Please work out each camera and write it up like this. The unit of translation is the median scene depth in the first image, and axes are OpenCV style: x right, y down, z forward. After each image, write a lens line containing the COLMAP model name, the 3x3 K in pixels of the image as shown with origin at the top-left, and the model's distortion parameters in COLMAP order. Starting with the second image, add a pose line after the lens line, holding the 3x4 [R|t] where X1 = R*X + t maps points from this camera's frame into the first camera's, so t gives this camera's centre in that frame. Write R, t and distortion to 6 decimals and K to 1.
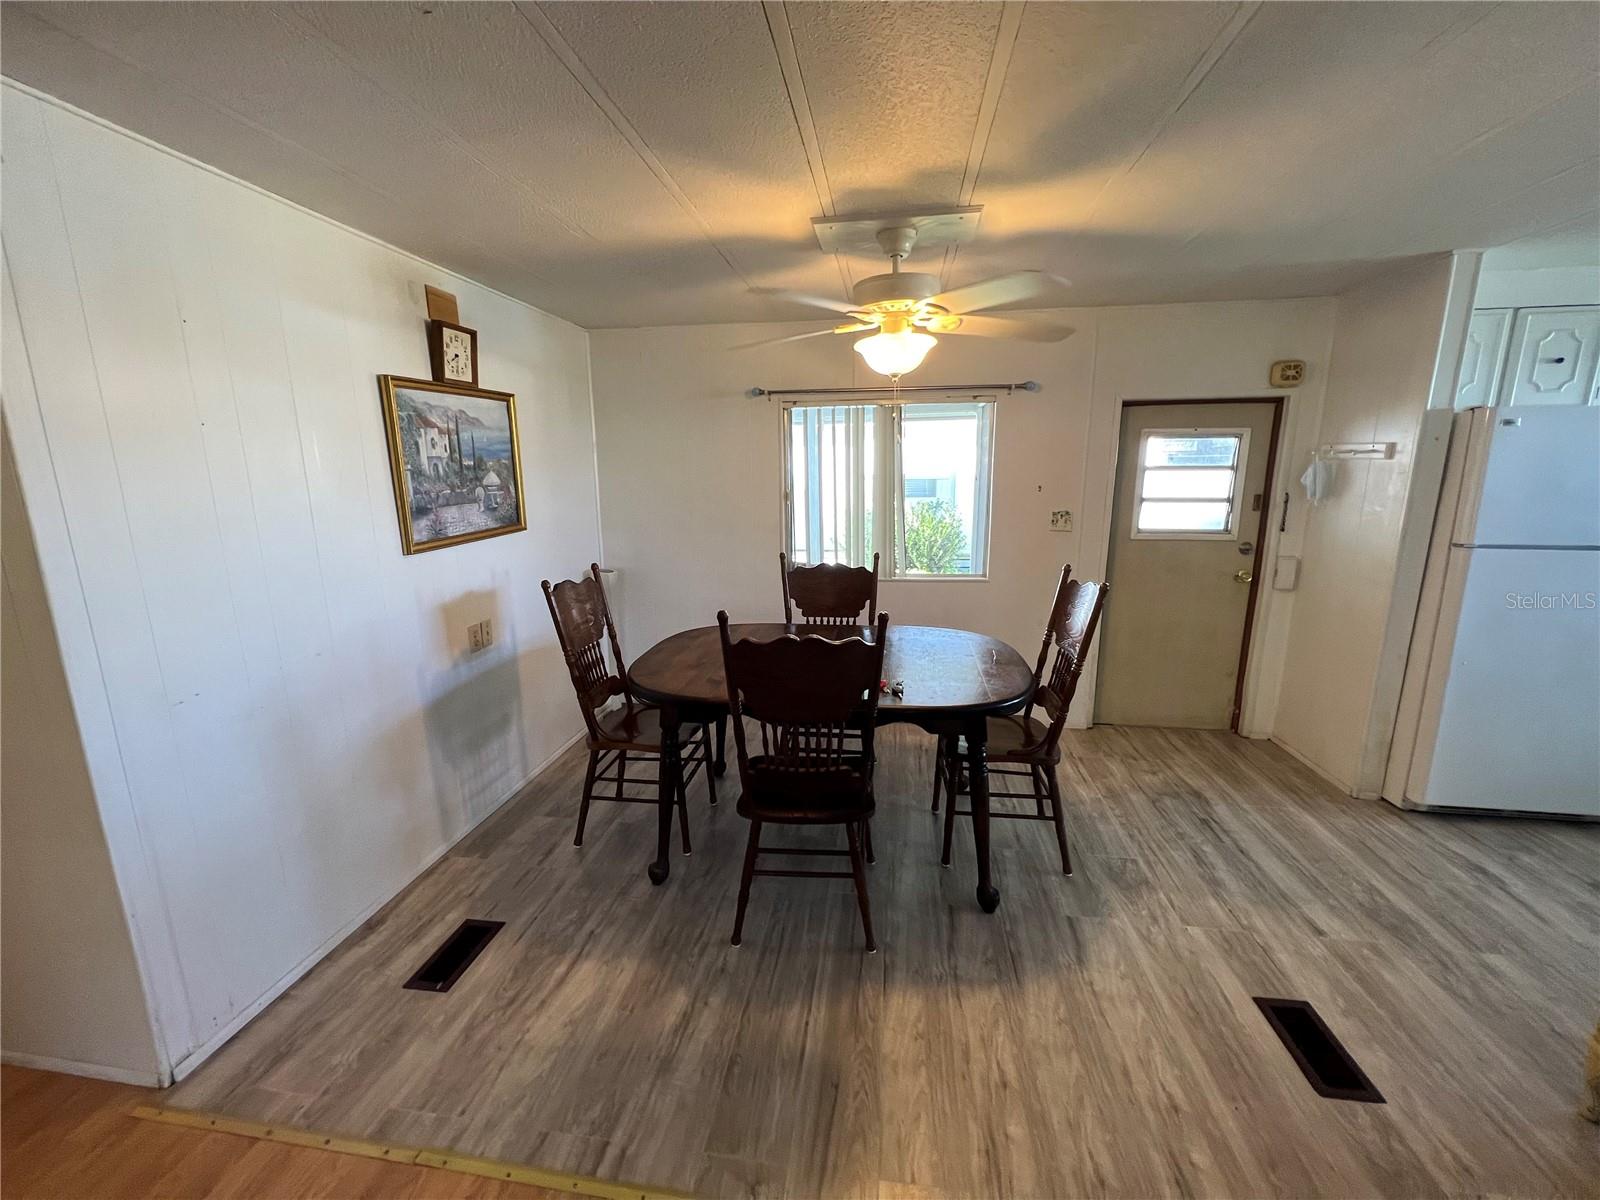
lens RADIAL K [[645.7, 0, 807.2], [0, 645.7, 594.9], [0, 0, 1]] dist [-0.001579, 0.000118]
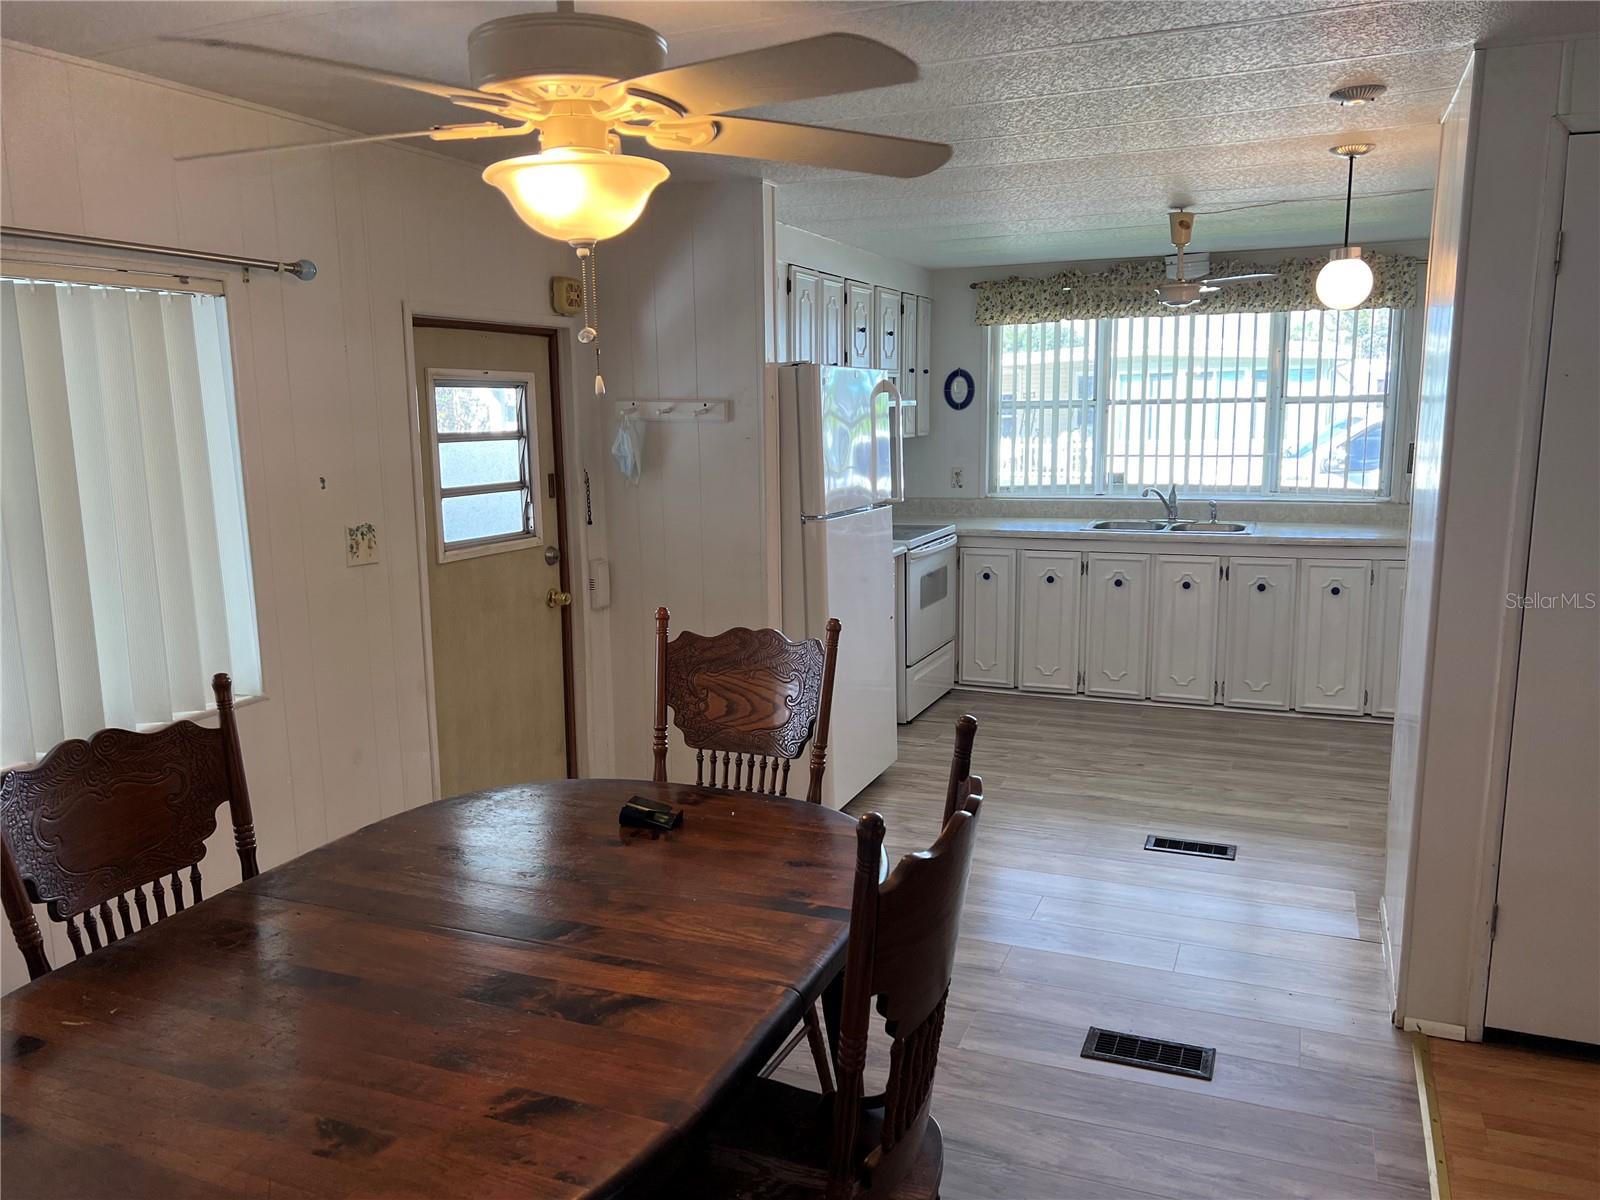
lens RADIAL K [[1188.0, 0, 814.5], [0, 1188.0, 610.2], [0, 0, 1]] dist [0.047967, -0.061557]
pose [[0.246303, -0.159608, 0.955960, -0.518687], [0.204539, 0.972692, 0.109702, -0.119195], [-0.947364, 0.168511, 0.272222, 0.529541]]
